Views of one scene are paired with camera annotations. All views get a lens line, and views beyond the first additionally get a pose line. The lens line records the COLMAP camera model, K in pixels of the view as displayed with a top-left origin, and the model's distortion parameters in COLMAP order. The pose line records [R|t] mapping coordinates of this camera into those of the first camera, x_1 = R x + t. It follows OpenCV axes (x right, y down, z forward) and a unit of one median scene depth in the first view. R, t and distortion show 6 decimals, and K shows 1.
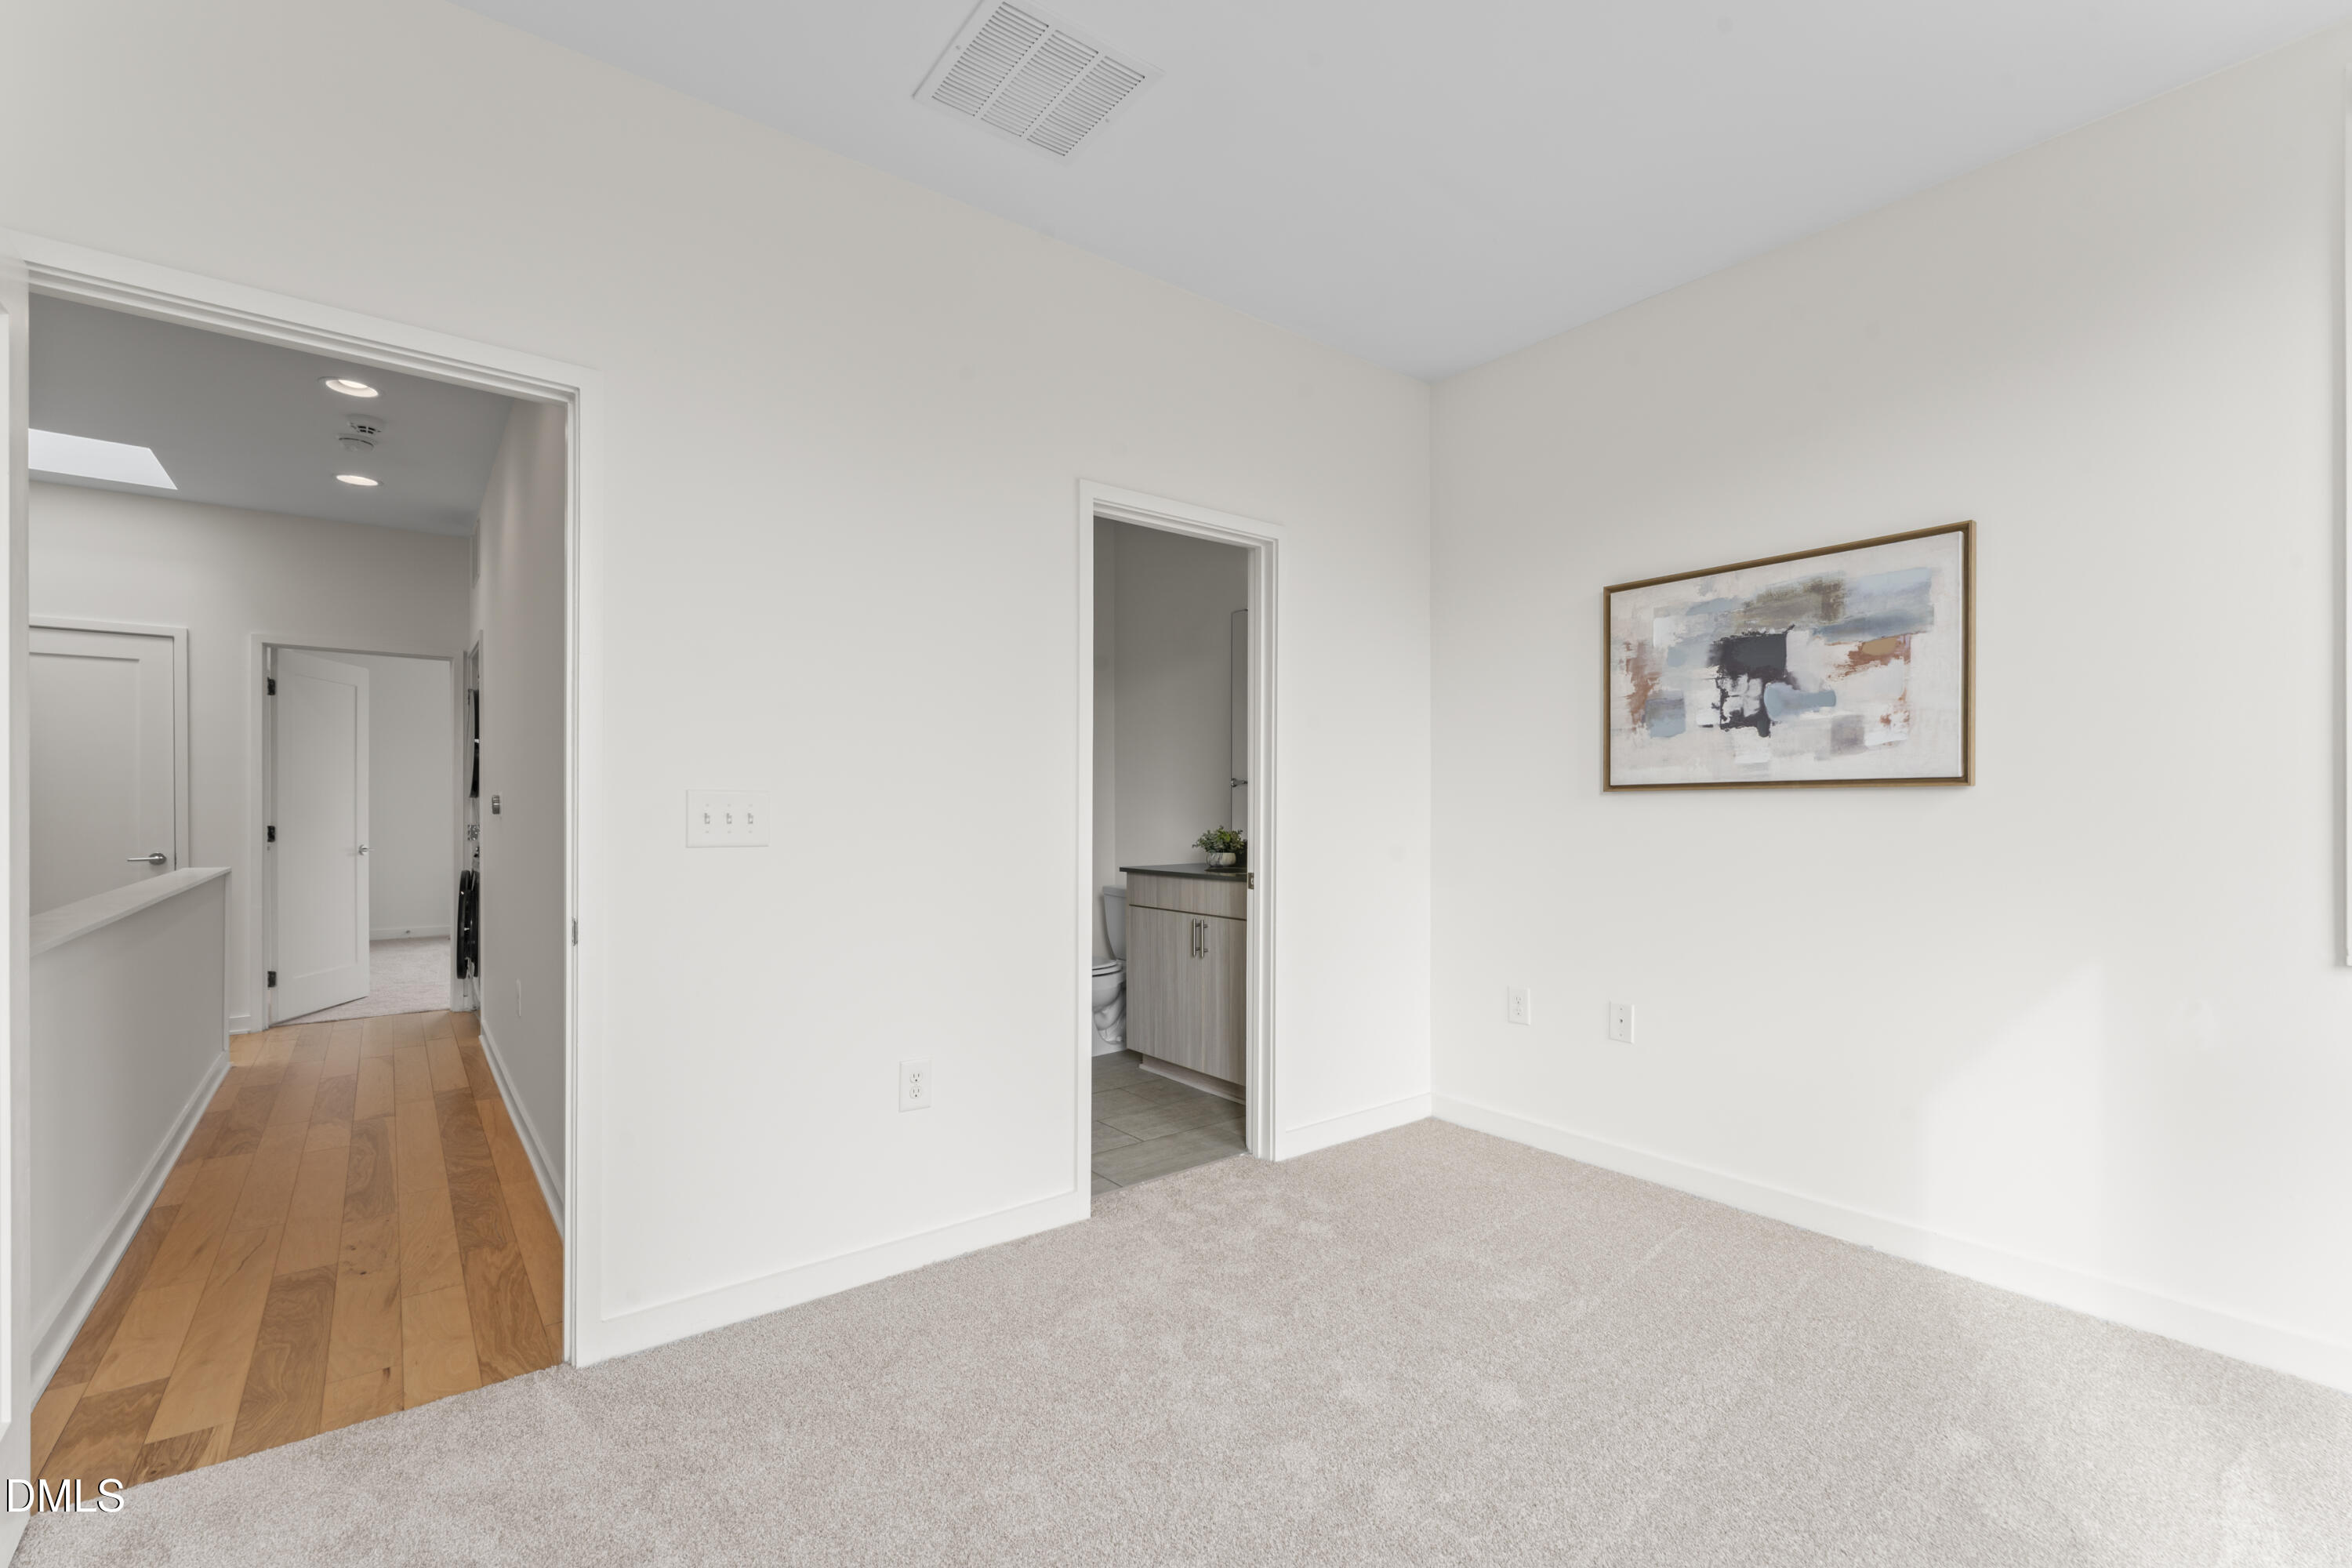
lens RADIAL K [[1012.9, 0, 1182.2], [0, 1012.9, 801.5], [0, 0, 1]] dist [-0.004418, 0.000572]
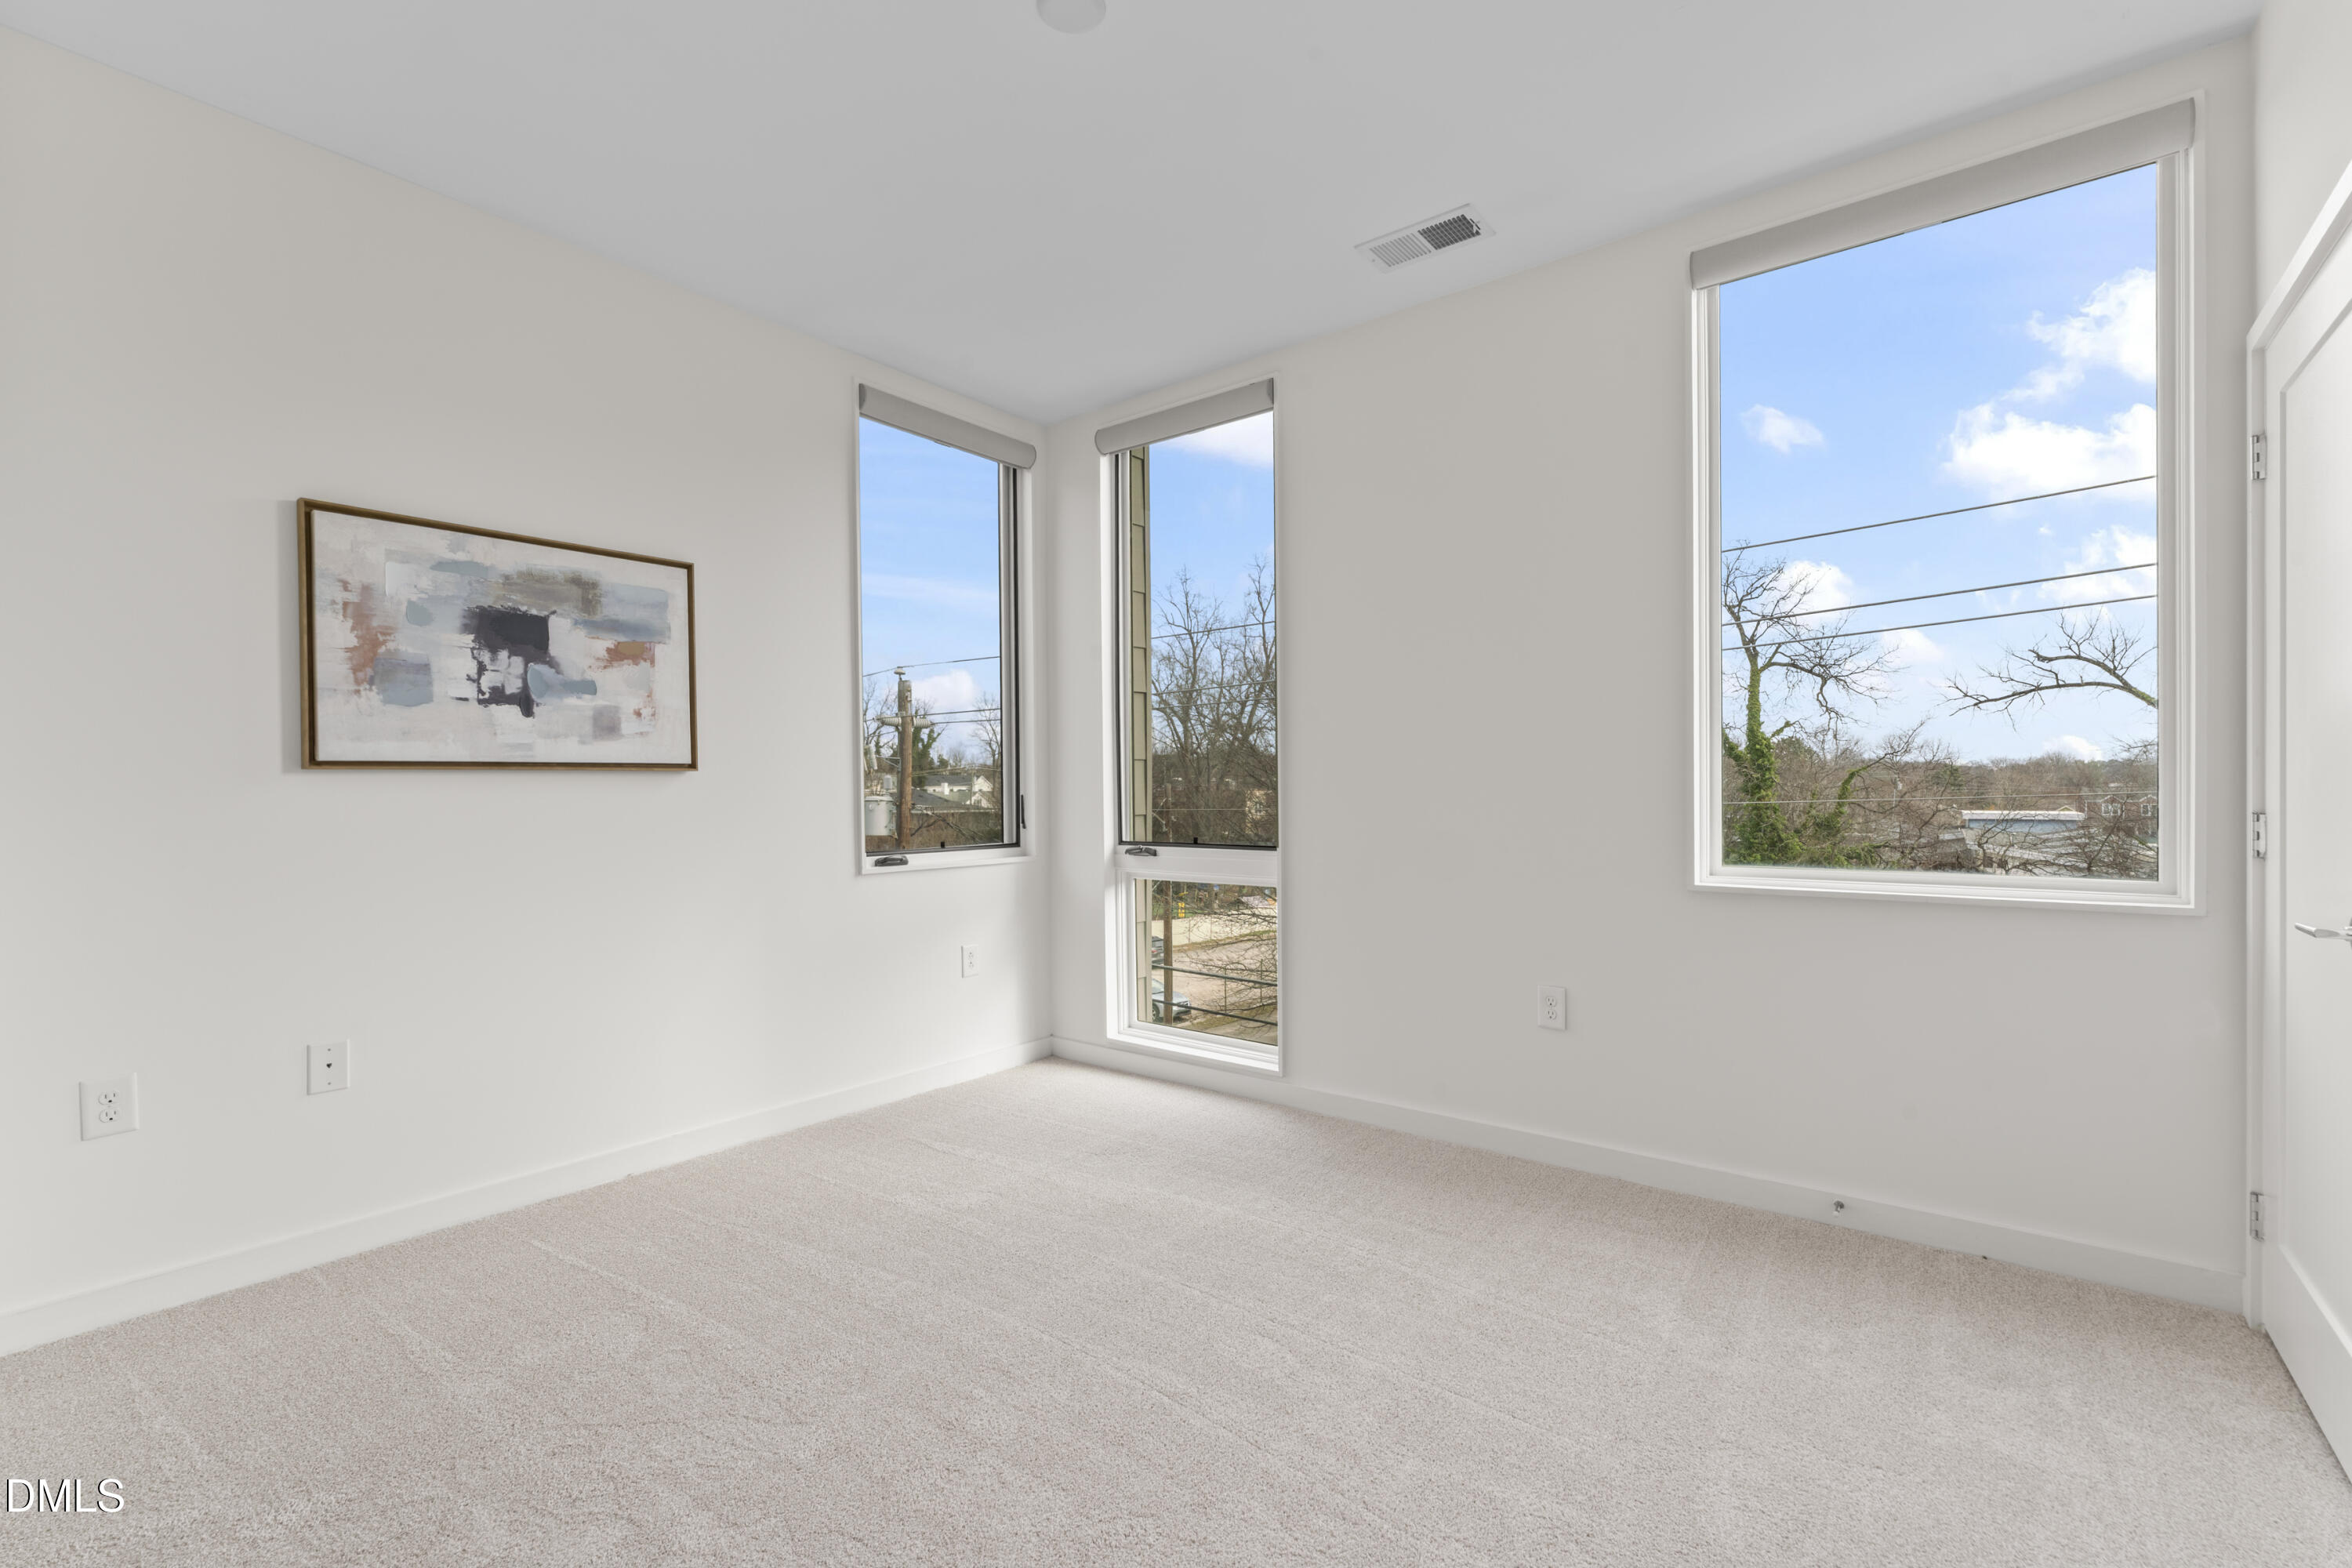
lens RADIAL K [[1012.9, 0, 1187.1], [0, 1012.9, 788.0], [0, 0, 1]] dist [-0.004418, 0.000572]
pose [[-0.239213, 0.003757, 0.970960, -0.530396], [0.005516, 0.999982, -0.002510, 0.011007], [-0.970952, 0.004755, -0.239229, 0.610446]]
